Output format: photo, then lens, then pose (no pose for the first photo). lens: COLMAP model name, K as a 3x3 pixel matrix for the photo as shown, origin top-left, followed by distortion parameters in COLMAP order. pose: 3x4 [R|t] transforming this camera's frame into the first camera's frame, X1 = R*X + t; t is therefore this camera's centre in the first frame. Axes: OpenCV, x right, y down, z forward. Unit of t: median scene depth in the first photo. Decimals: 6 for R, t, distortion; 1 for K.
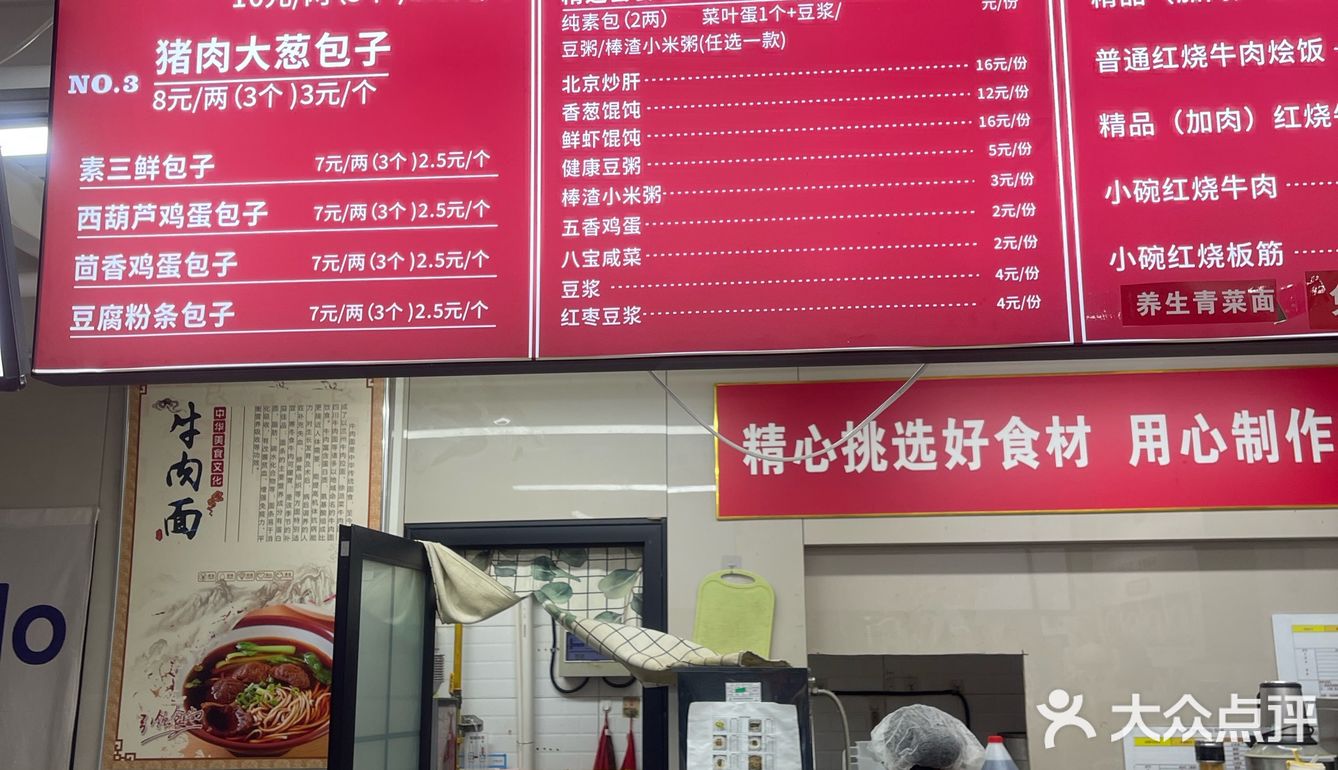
lens RADIAL K [[1361.2, 0, 672.7], [0, 1361.2, 370.2], [0, 0, 1]] dist [0.109896, -0.221655]
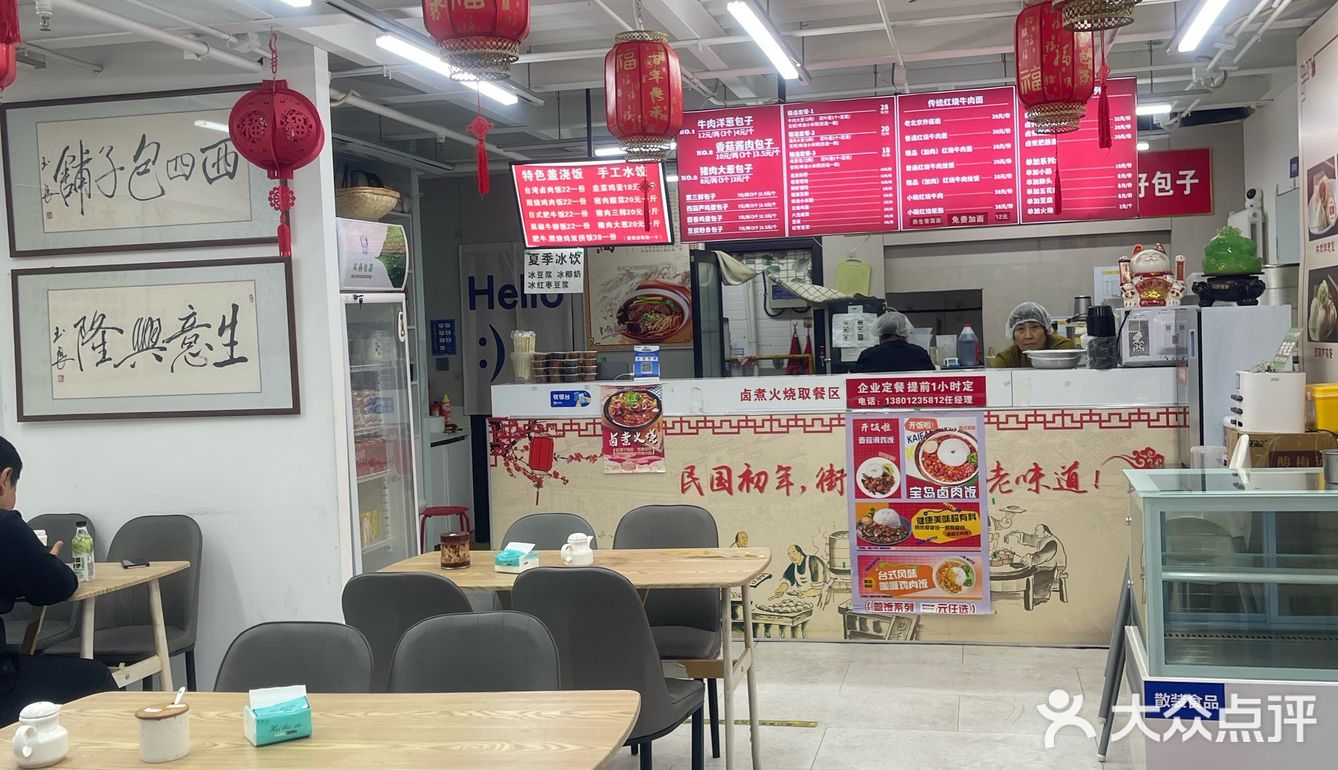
lens RADIAL K [[1361.2, 0, 672.7], [0, 1361.2, 370.2], [0, 0, 1]] dist [0.109896, -0.221655]
pose [[0.991568, -0.028327, -0.126453, 0.032695], [0.059906, 0.965488, 0.253466, -0.284754], [0.114909, -0.258904, 0.959044, -1.344213]]
